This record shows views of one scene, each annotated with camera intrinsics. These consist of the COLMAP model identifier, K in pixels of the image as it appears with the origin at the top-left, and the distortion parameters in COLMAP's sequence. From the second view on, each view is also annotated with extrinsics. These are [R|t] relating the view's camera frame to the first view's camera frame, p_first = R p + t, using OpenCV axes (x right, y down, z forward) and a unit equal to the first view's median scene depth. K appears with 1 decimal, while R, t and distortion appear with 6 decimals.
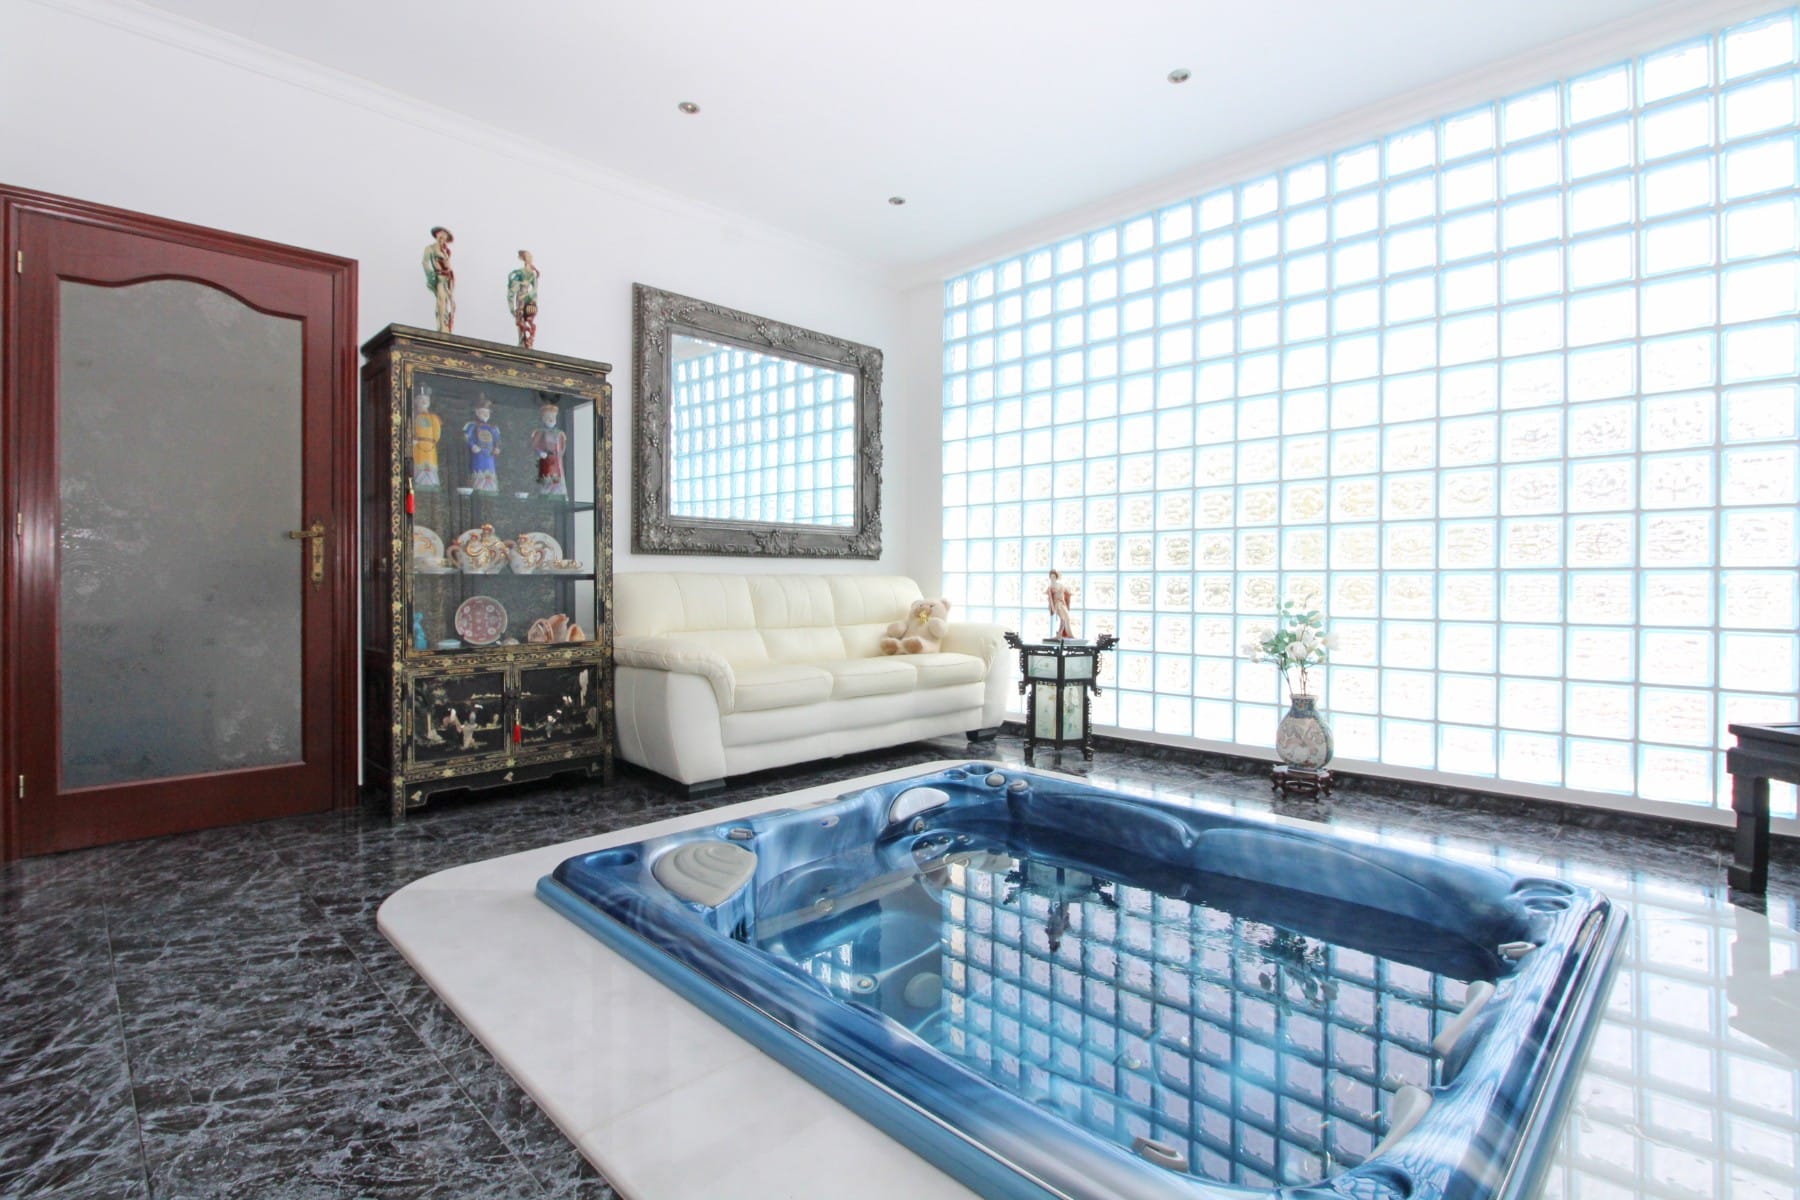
lens RADIAL K [[851.6, 0, 923.3], [0, 851.6, 571.9], [0, 0, 1]] dist [-0.004687, 0.000650]
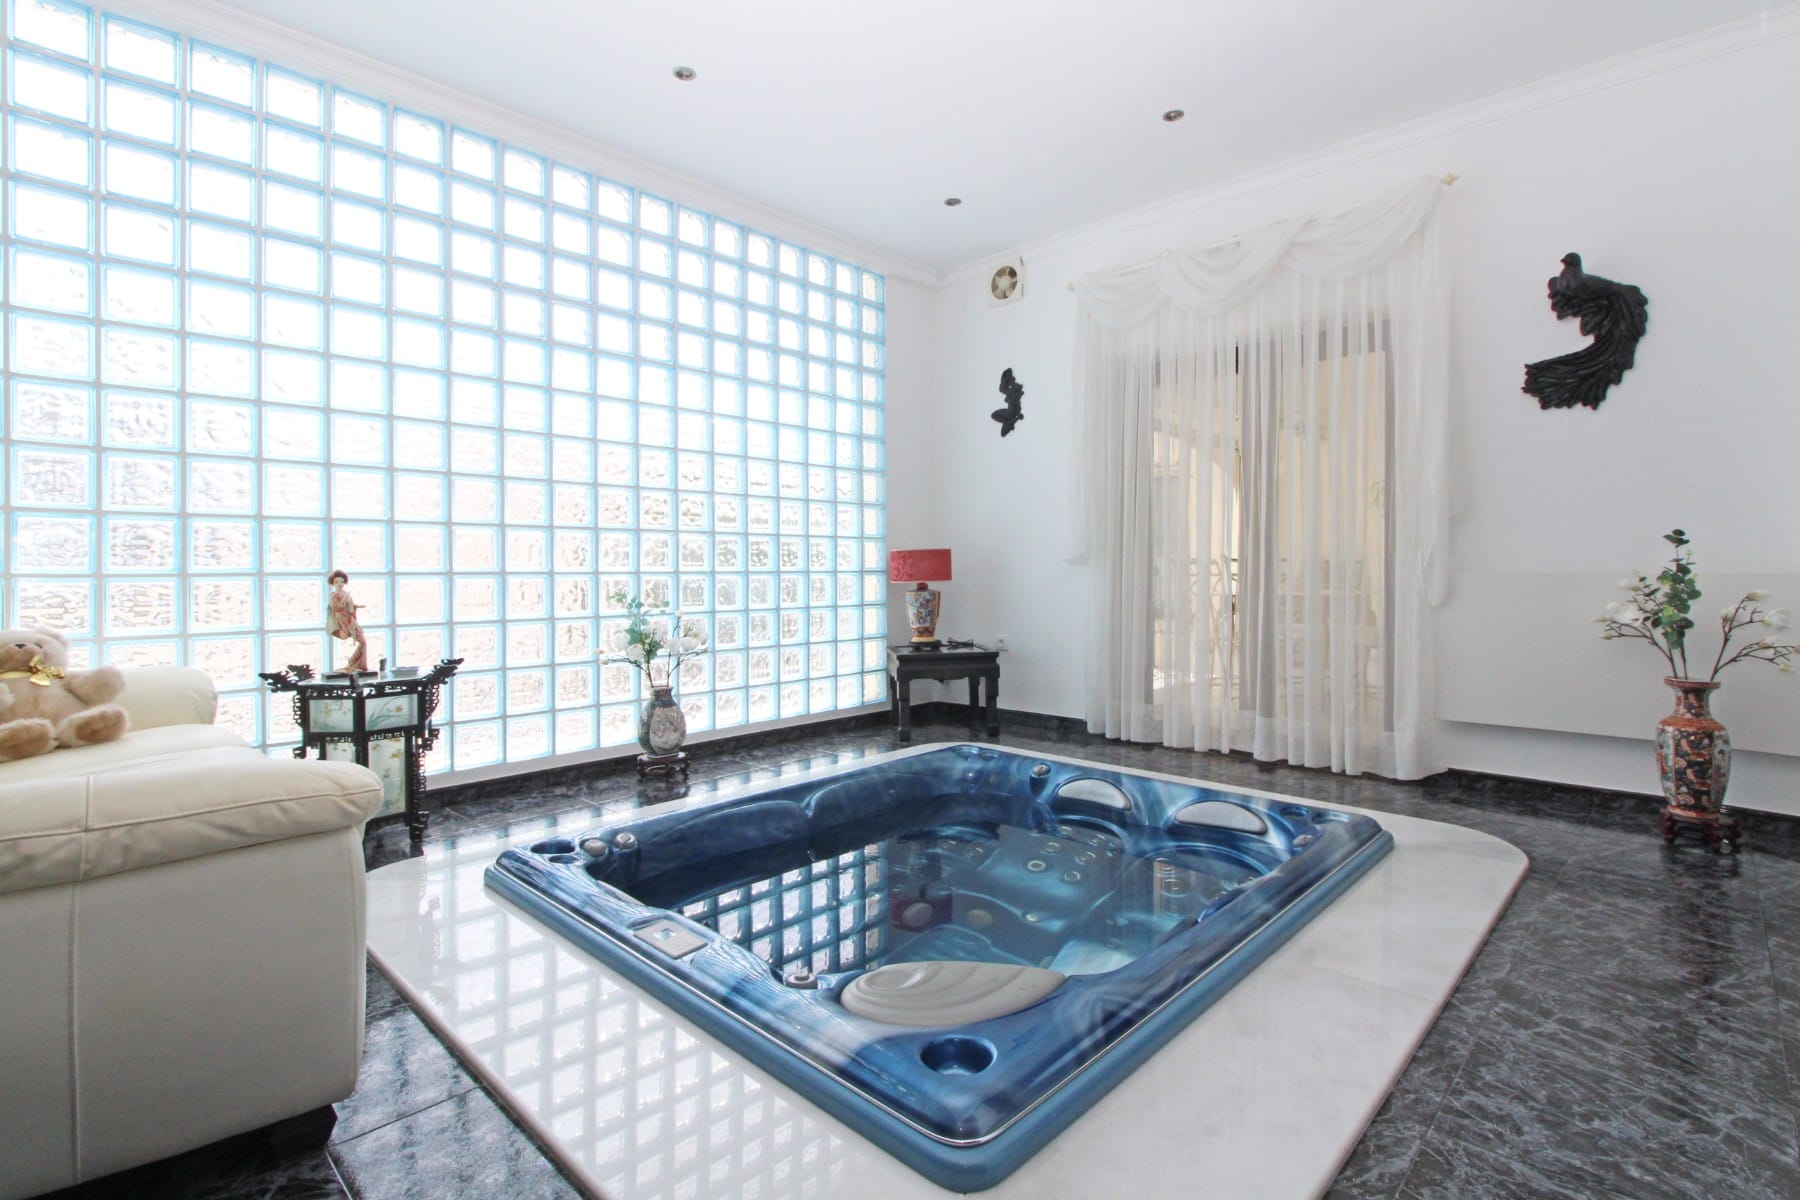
lens RADIAL K [[851.6, 0, 901.5], [0, 851.6, 587.4], [0, 0, 1]] dist [-0.004687, 0.000650]
pose [[-0.008884, -0.018968, 0.999781, -0.668029], [-0.003281, 0.999815, 0.018940, -0.004008], [-0.999955, -0.003112, -0.008945, 0.722362]]
